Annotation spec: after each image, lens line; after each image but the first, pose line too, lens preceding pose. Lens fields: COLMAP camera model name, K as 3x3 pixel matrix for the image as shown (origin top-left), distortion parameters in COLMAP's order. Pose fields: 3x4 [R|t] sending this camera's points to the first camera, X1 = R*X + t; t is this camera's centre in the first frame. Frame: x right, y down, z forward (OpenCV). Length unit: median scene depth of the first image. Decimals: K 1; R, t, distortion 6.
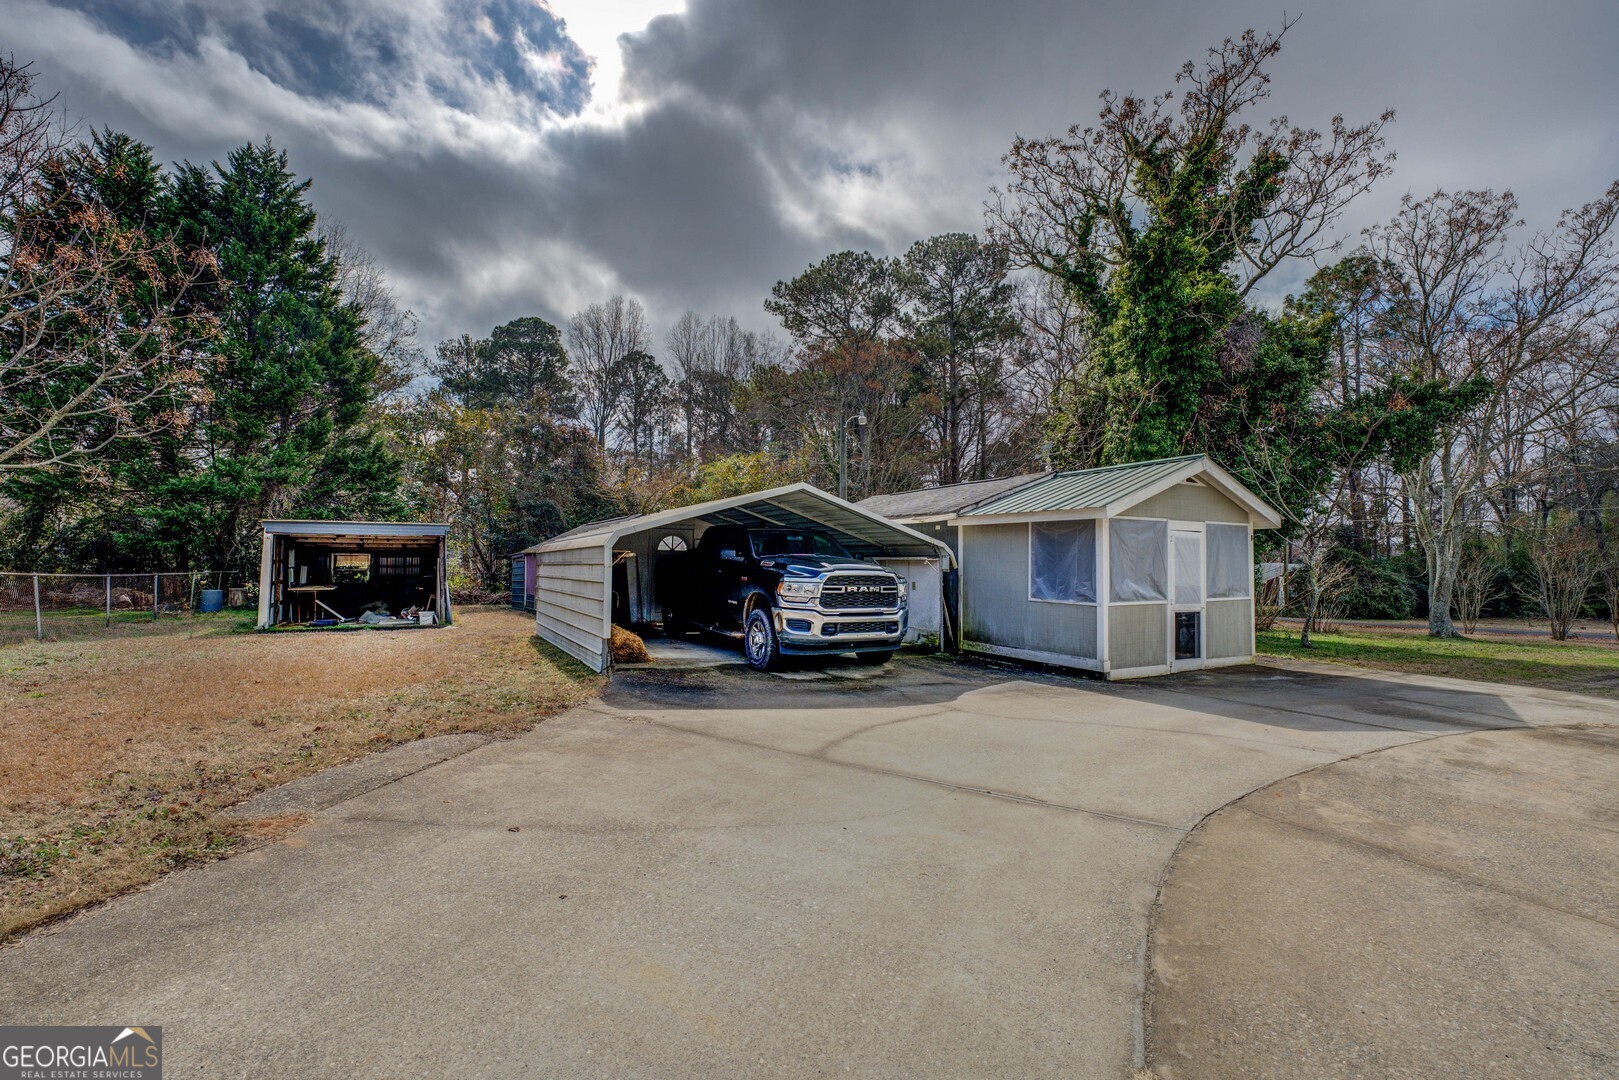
lens RADIAL K [[643.3, 0, 809.5], [0, 643.3, 540.0], [0, 0, 1]] dist [-0.022506, 0.000654]
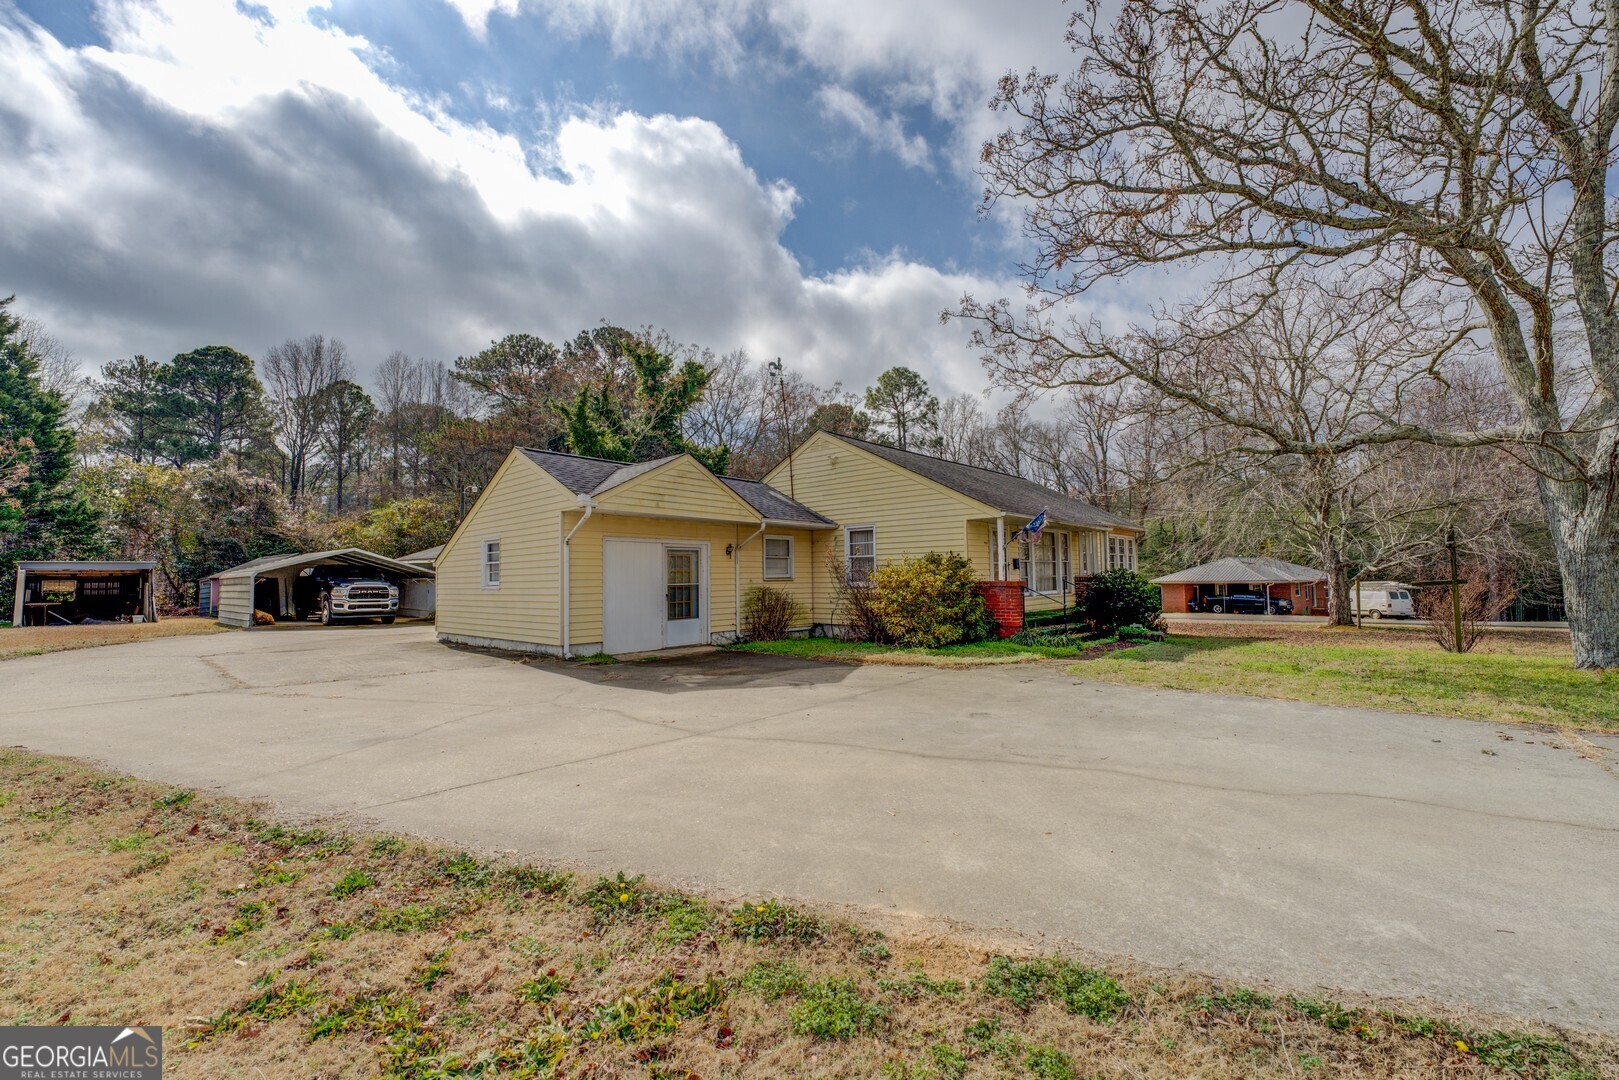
lens RADIAL K [[643.3, 0, 809.5], [0, 643.3, 540.0], [0, 0, 1]] dist [-0.022506, 0.000654]
pose [[0.941802, 0.000179, 0.336169, 0.354849], [0.006933, 0.999777, -0.019954, -0.027927], [-0.336098, 0.021123, 0.941590, -0.807620]]
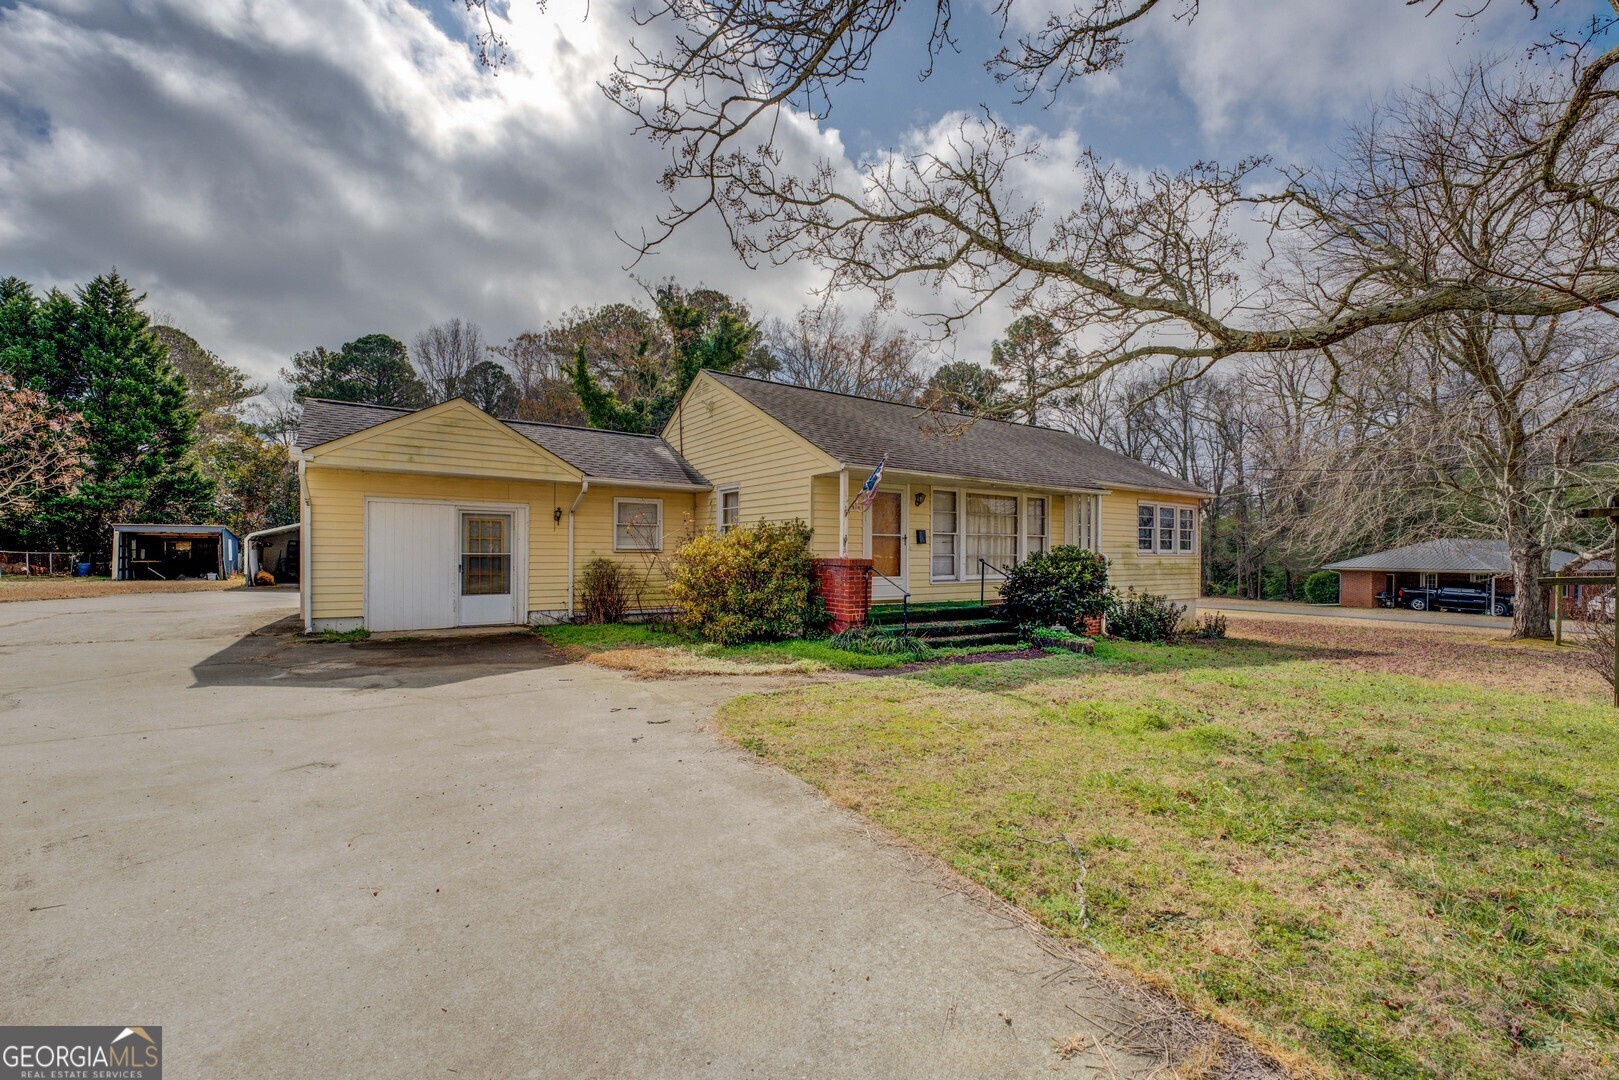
lens RADIAL K [[658.1, 0, 814.8], [0, 658.1, 548.4], [0, 0, 1]] dist [-0.018784, 0.000435]
pose [[0.995539, 0.001433, 0.094341, 0.694892], [-0.004540, 0.999454, 0.032727, -0.021337], [-0.094243, -0.033009, 0.995002, -0.742410]]
